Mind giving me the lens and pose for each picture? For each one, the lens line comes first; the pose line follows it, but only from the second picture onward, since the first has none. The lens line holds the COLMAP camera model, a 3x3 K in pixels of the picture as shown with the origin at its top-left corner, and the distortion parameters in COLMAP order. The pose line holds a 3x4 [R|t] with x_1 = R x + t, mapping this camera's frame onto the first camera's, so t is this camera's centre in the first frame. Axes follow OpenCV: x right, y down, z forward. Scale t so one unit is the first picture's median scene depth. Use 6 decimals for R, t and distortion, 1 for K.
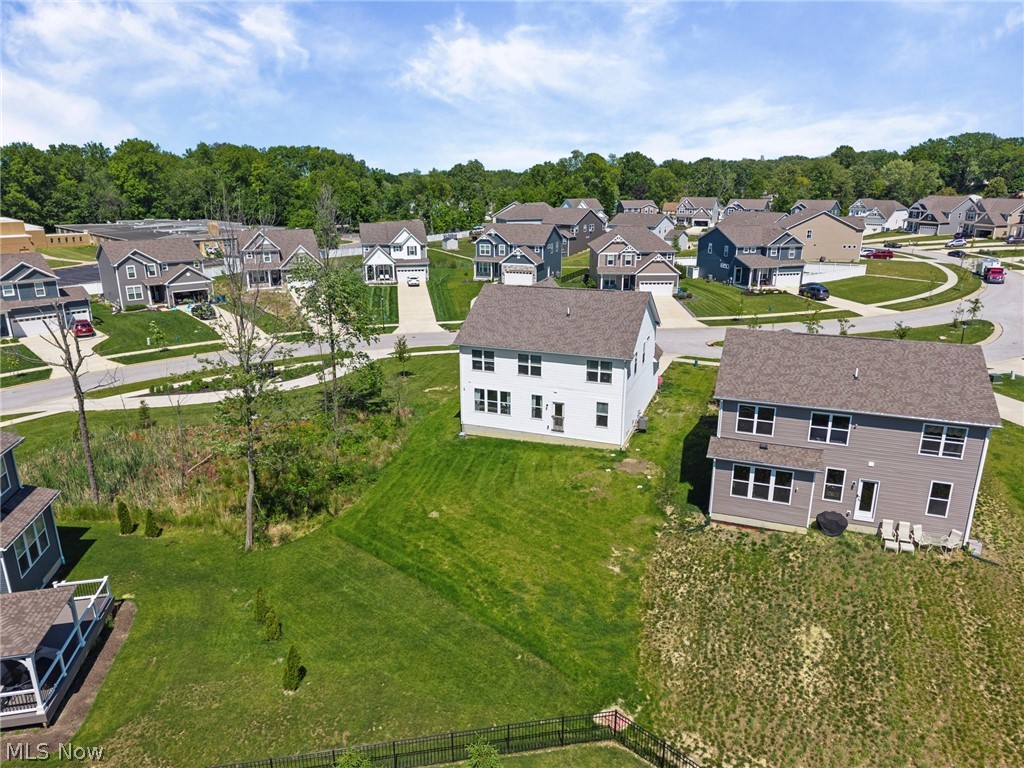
lens RADIAL K [[675.4, 0, 515.8], [0, 675.4, 389.6], [0, 0, 1]] dist [0.055576, -0.086975]
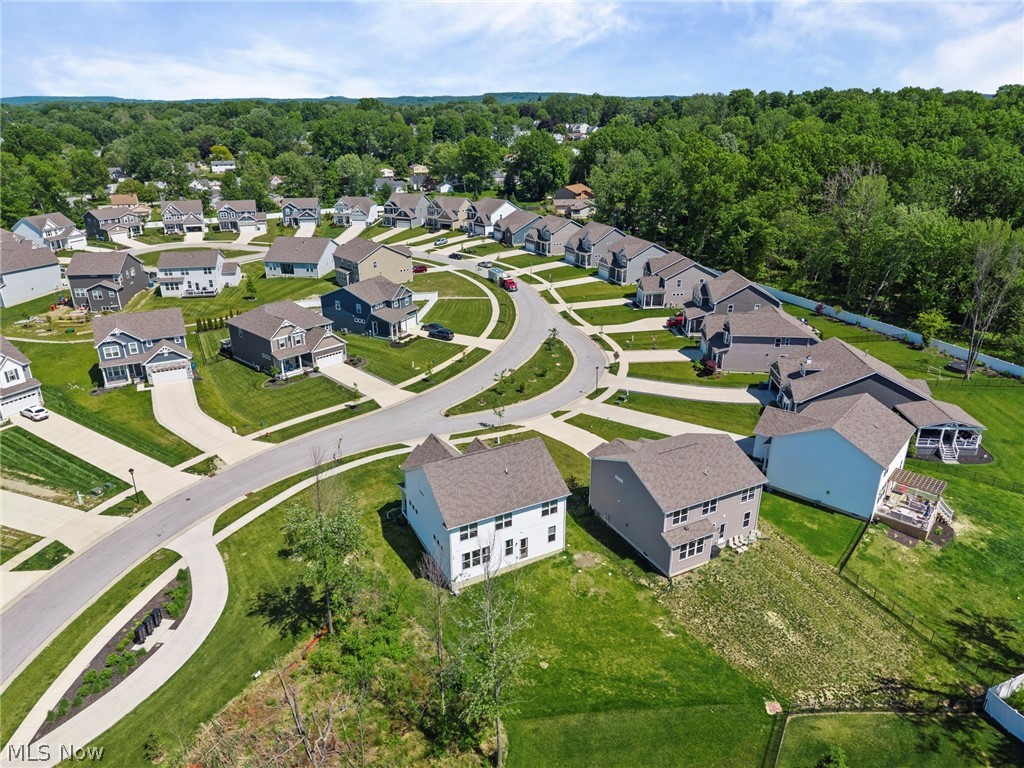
lens RADIAL K [[675.4, 0, 515.8], [0, 675.4, 389.6], [0, 0, 1]] dist [0.055576, -0.086975]
pose [[0.661348, -0.279135, 0.696206, -0.793799], [0.215245, 0.959765, 0.180338, -0.505544], [-0.718532, 0.030589, 0.694821, 0.051298]]
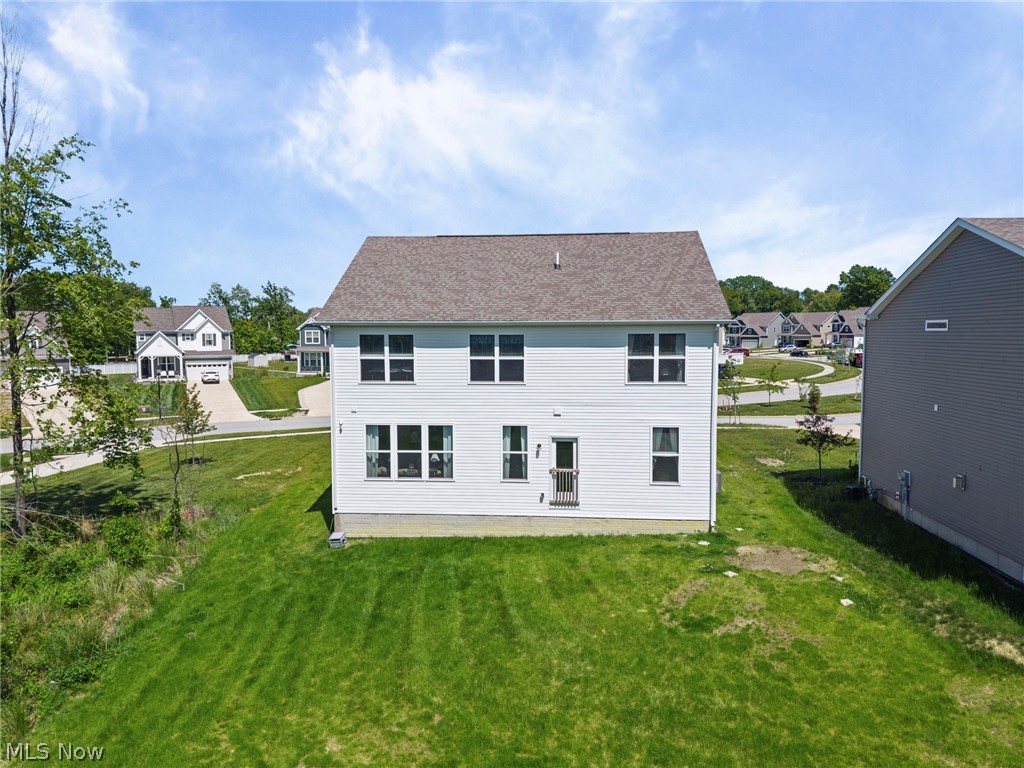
lens RADIAL K [[678.7, 0, 512.0], [0, 678.7, 384.0], [0, 0, 1]] dist [0.021819, -0.033175]
pose [[0.962655, -0.022200, 0.269818, -0.089995], [0.083170, 0.972689, -0.216701, 0.077252], [-0.257638, 0.231049, 0.938211, 0.560447]]
